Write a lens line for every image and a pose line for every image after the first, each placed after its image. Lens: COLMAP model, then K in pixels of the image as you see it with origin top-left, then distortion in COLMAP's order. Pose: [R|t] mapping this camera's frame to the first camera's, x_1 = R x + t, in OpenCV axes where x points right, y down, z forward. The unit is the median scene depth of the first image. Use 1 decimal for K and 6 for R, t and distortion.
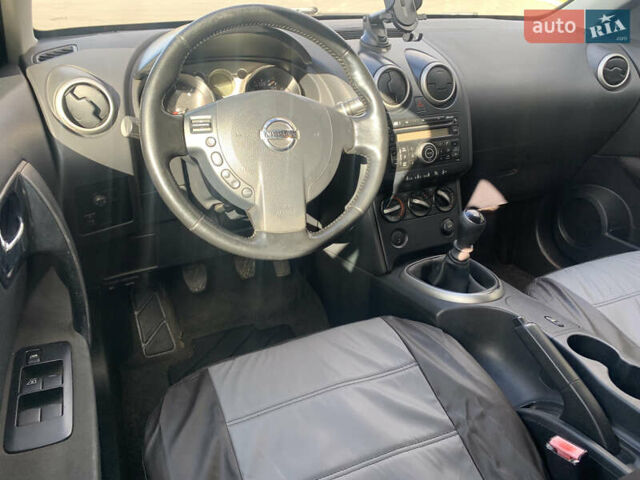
lens RADIAL K [[495.5, 0, 320.0], [0, 495.5, 240.0], [0, 0, 1]] dist [0.004963, -0.000372]
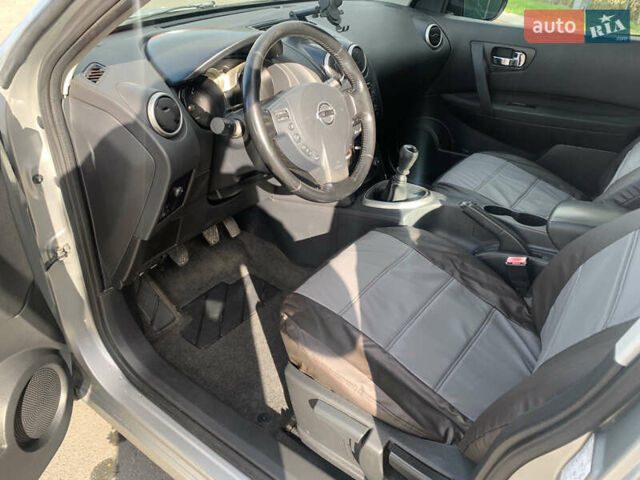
lens RADIAL K [[495.5, 0, 320.0], [0, 495.5, 240.0], [0, 0, 1]] dist [0.004963, -0.000372]
pose [[0.866912, -0.263506, 0.423118, -0.597319], [0.228007, 0.964466, 0.133487, -0.041537], [-0.443257, -0.019247, 0.896188, -0.212884]]
